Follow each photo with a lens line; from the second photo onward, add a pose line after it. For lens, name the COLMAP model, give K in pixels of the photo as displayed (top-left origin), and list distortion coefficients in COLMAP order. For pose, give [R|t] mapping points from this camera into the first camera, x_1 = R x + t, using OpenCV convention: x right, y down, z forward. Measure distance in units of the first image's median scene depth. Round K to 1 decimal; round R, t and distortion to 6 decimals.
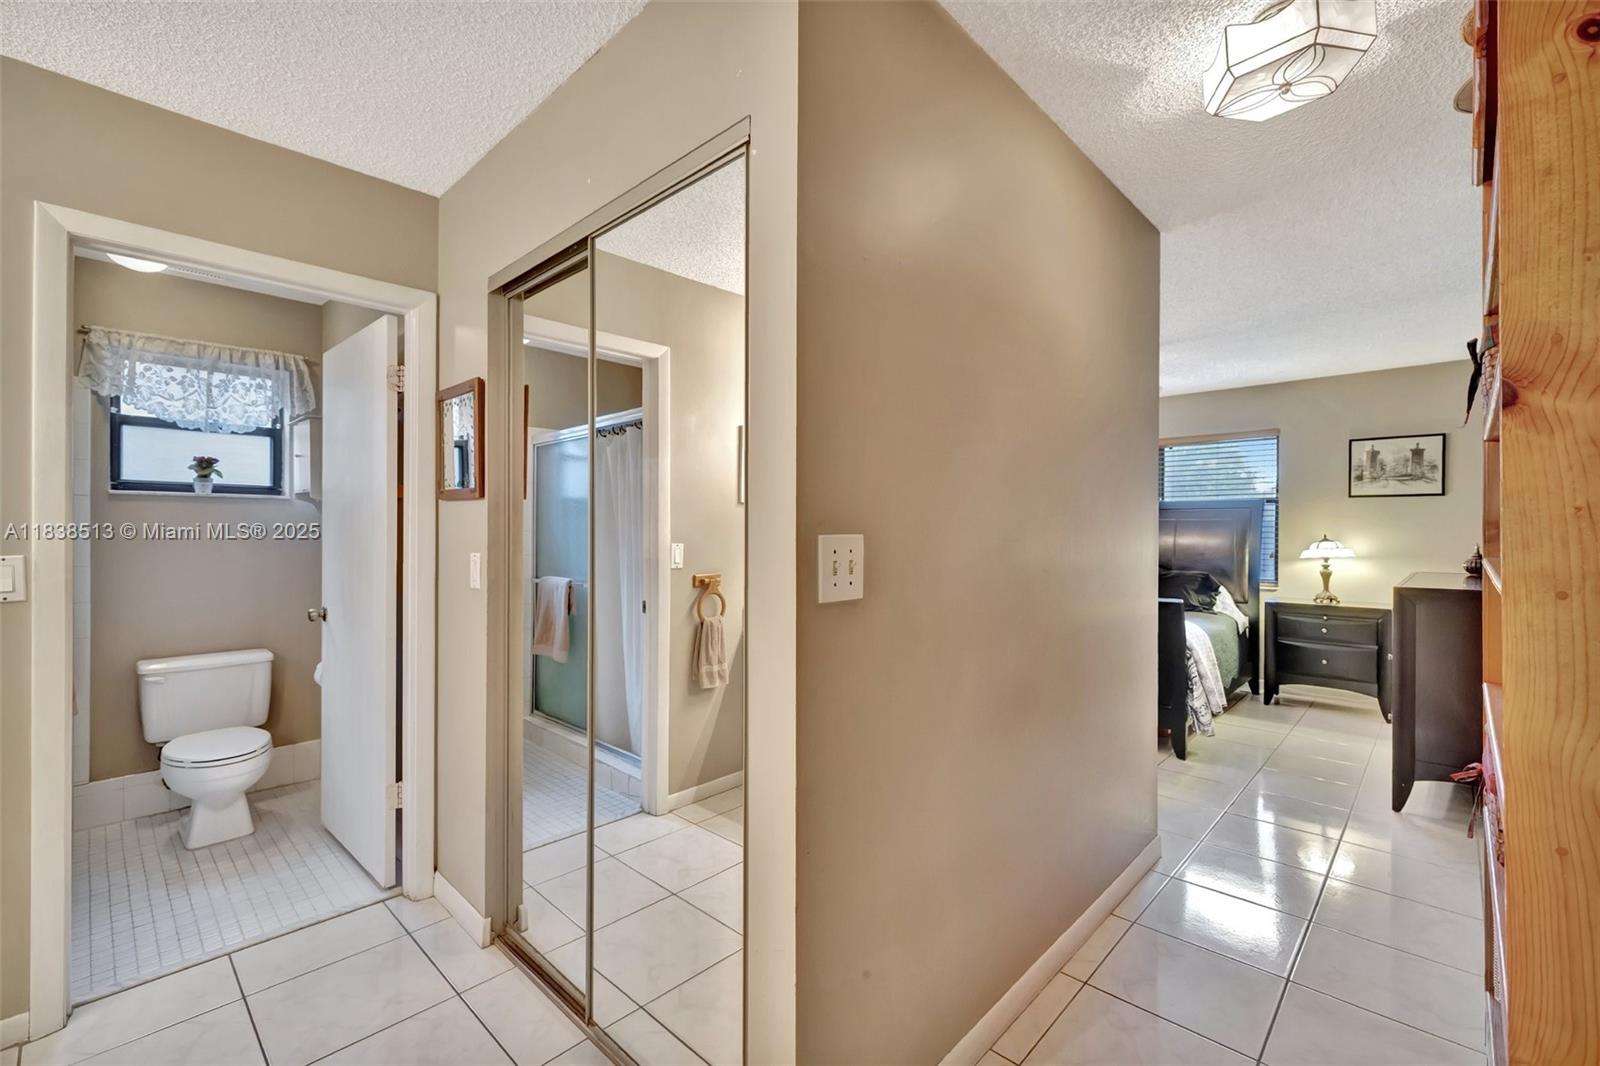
lens RADIAL K [[695.2, 0, 790.7], [0, 695.2, 545.5], [0, 0, 1]] dist [0.005382, -0.000004]
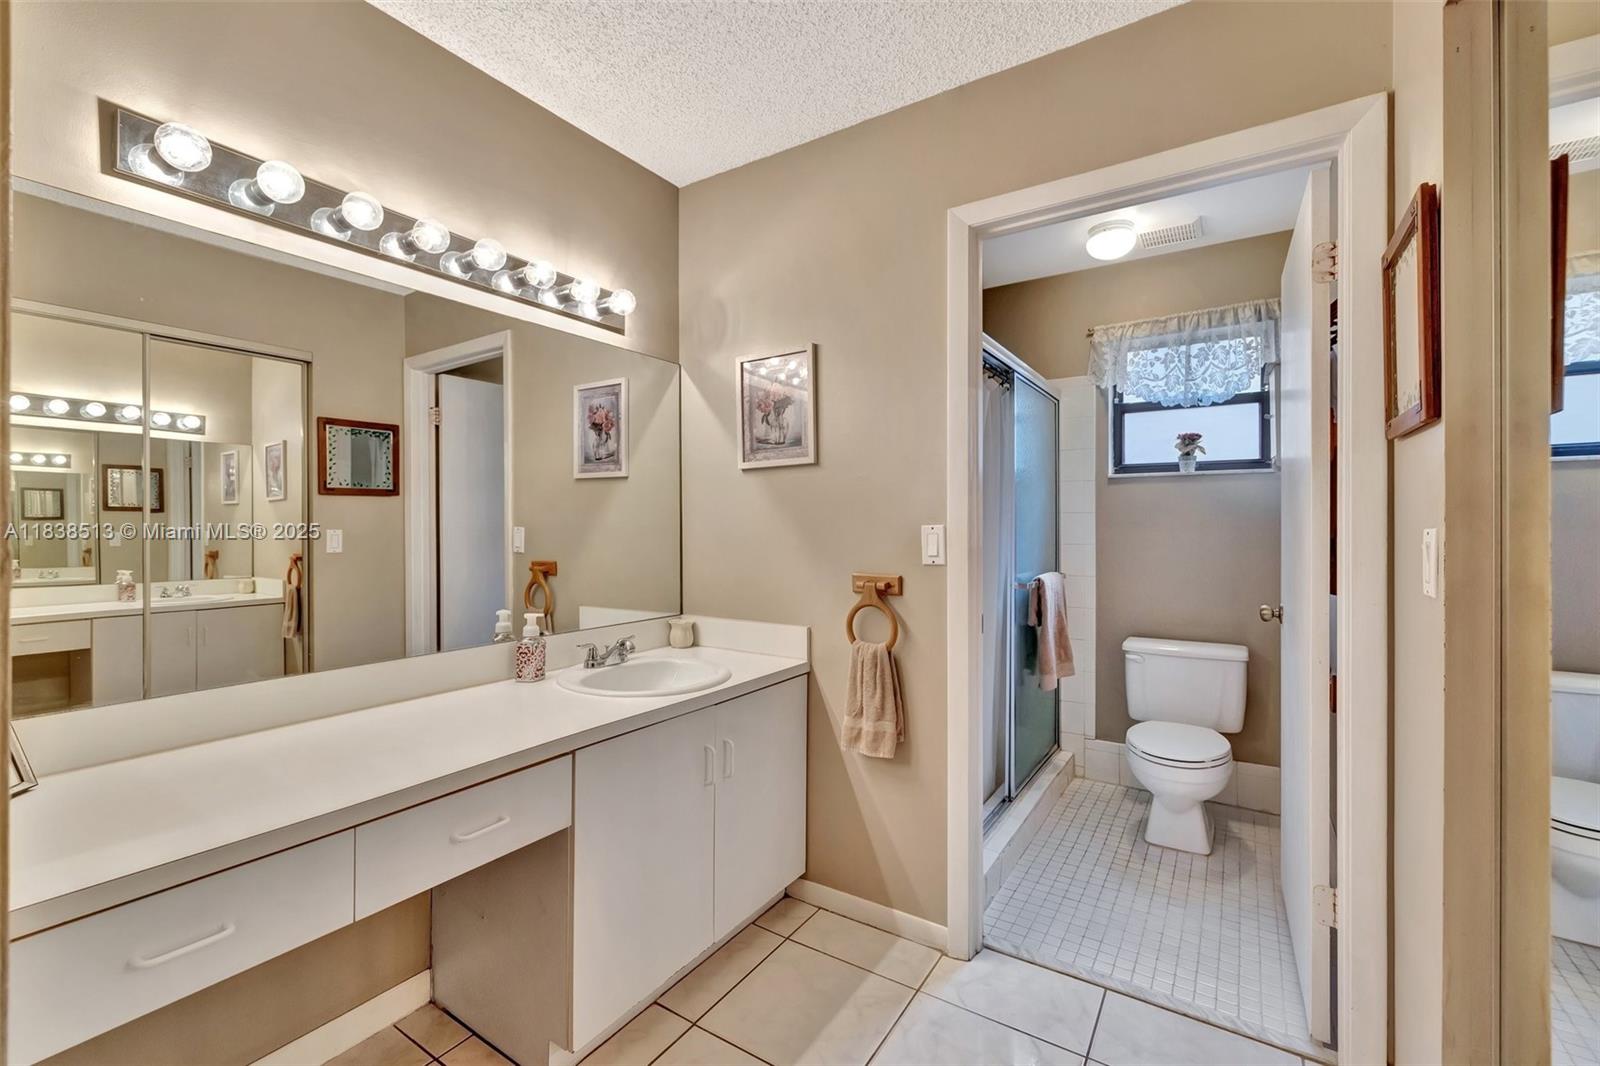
lens RADIAL K [[674.1, 0, 800.2], [0, 674.1, 522.3], [0, 0, 1]] dist [-0.002225, -0.000356]
pose [[0.183939, -0.006694, -0.982915, -0.033510], [-0.019905, 0.999746, -0.010534, 0.015054], [0.982736, 0.021502, 0.183759, 0.323875]]
